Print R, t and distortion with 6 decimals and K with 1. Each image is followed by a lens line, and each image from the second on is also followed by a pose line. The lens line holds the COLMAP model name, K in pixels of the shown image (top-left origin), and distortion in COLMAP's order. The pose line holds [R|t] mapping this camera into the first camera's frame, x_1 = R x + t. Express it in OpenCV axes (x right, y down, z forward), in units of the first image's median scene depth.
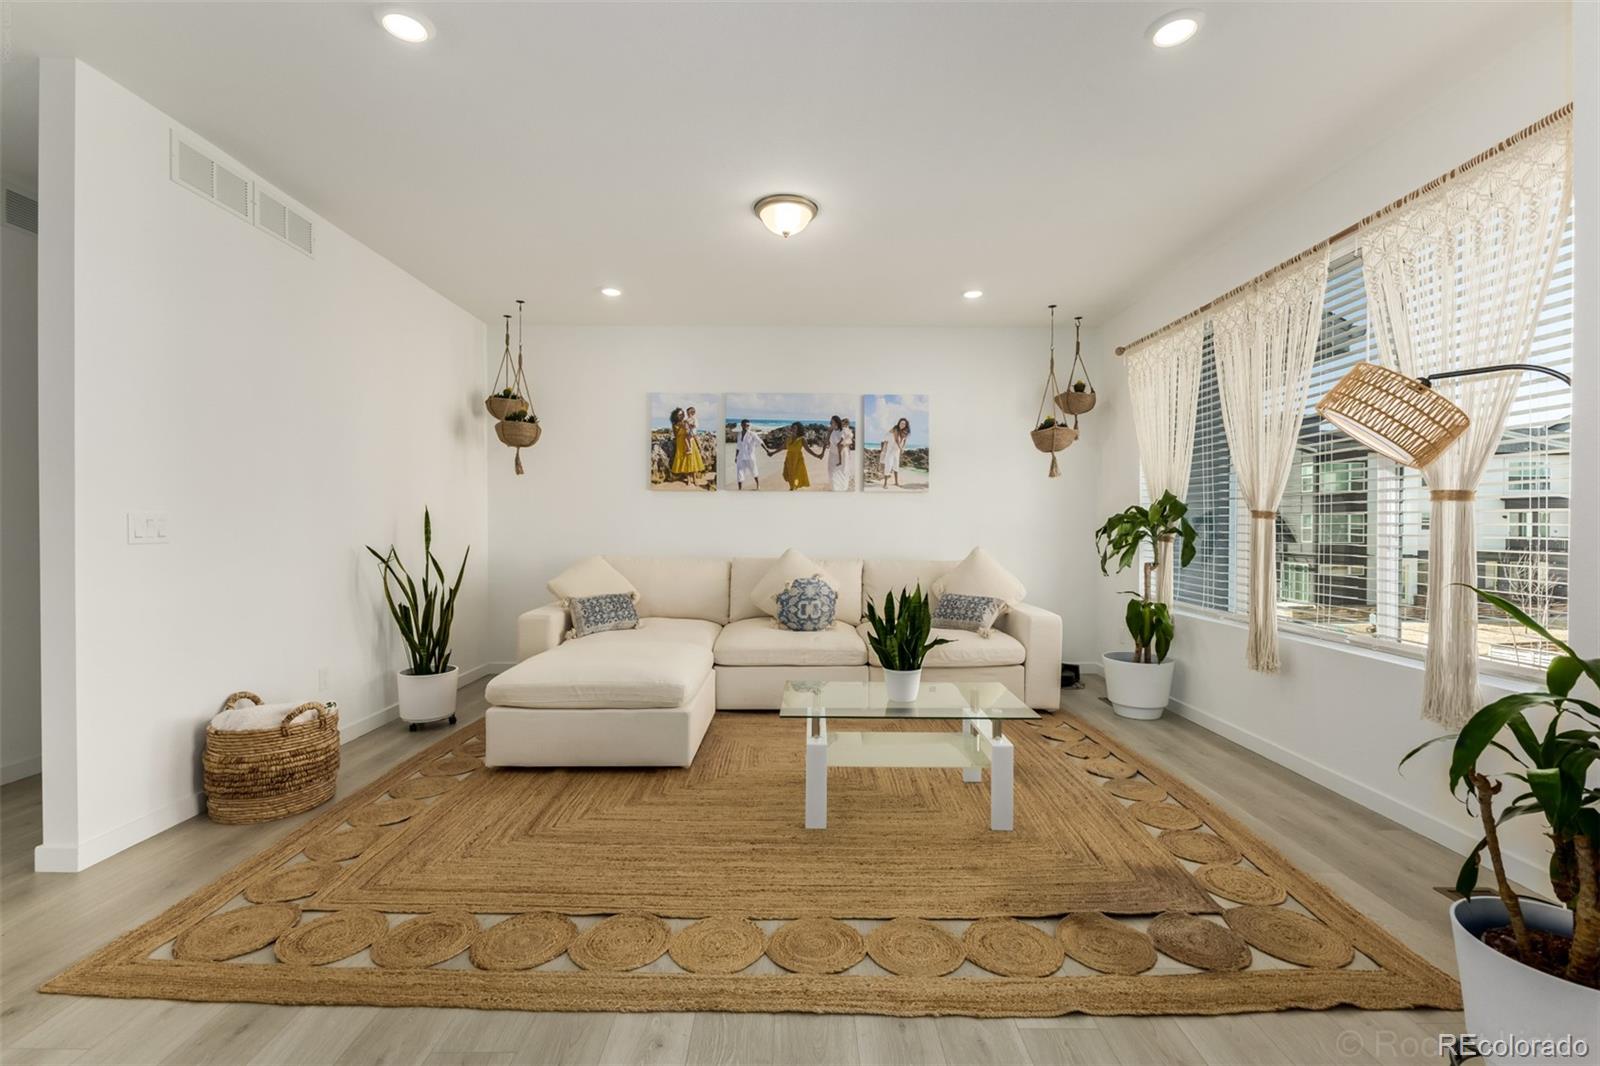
lens RADIAL K [[696.3, 0, 803.1], [0, 696.3, 529.3], [0, 0, 1]] dist [0.009042, -0.000751]
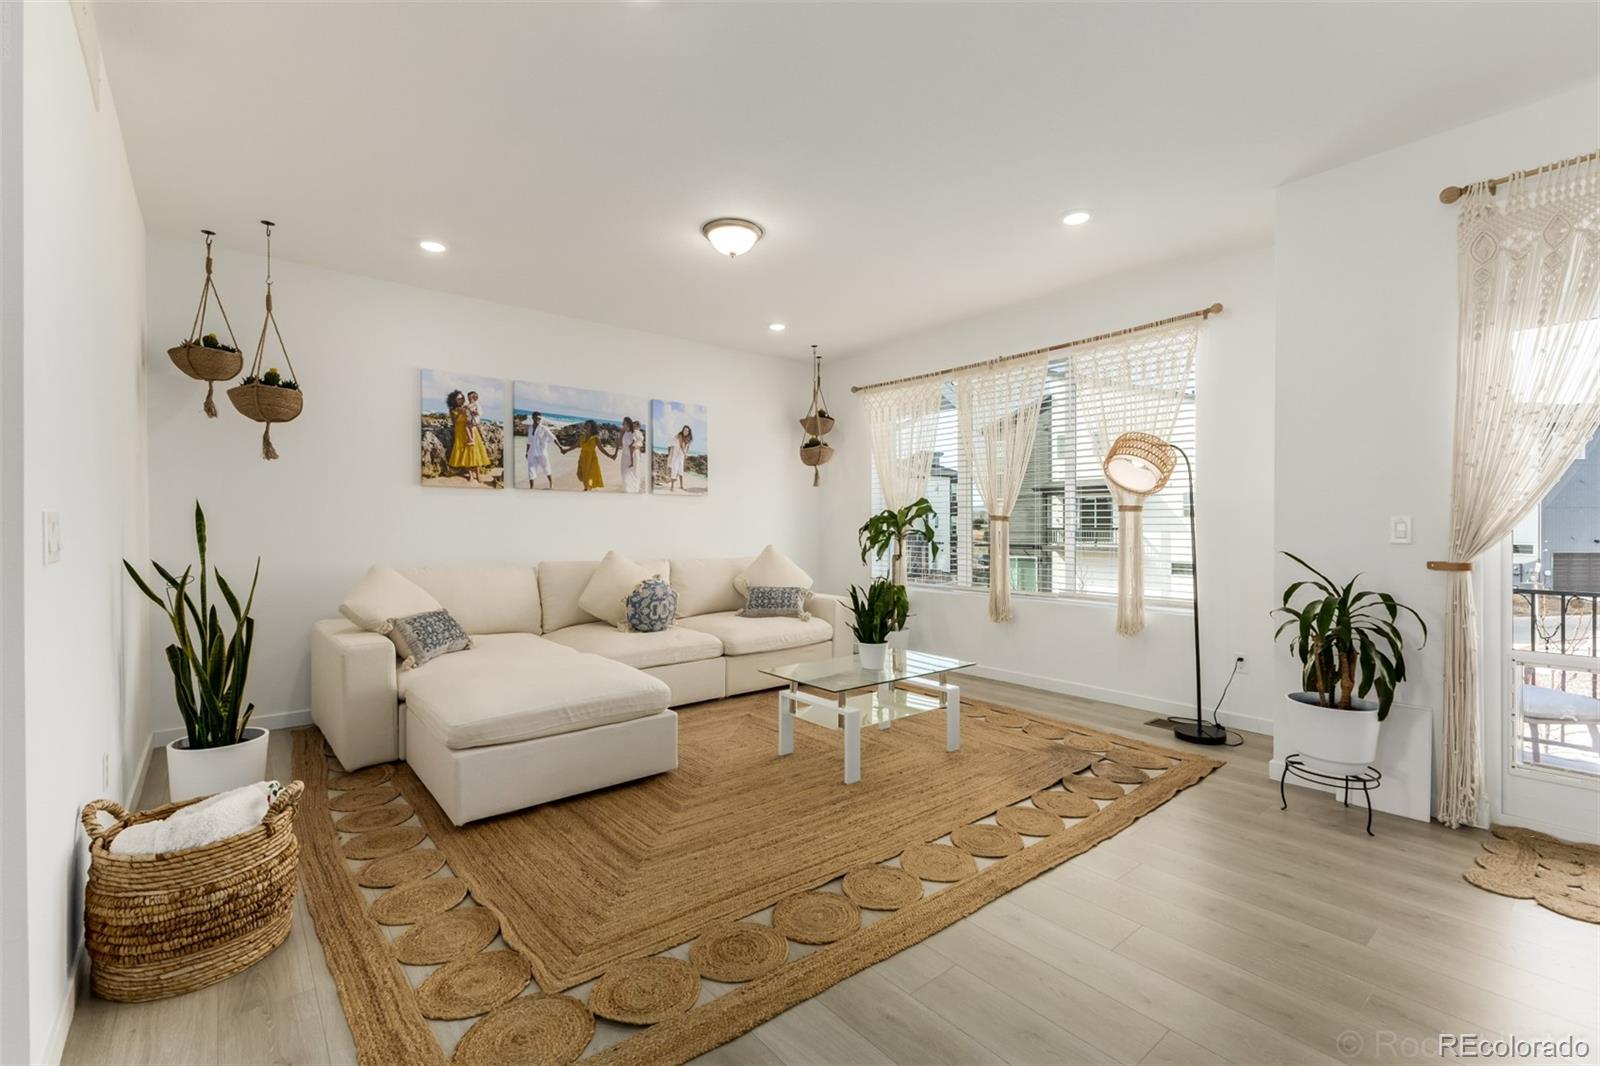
lens RADIAL K [[696.3, 0, 804.1], [0, 696.3, 530.3], [0, 0, 1]] dist [0.009042, -0.000751]
pose [[0.772120, -0.008212, 0.635424, -0.471160], [0.007616, 0.999964, 0.003669, -0.002974], [-0.635431, 0.002007, 0.772155, 0.080466]]
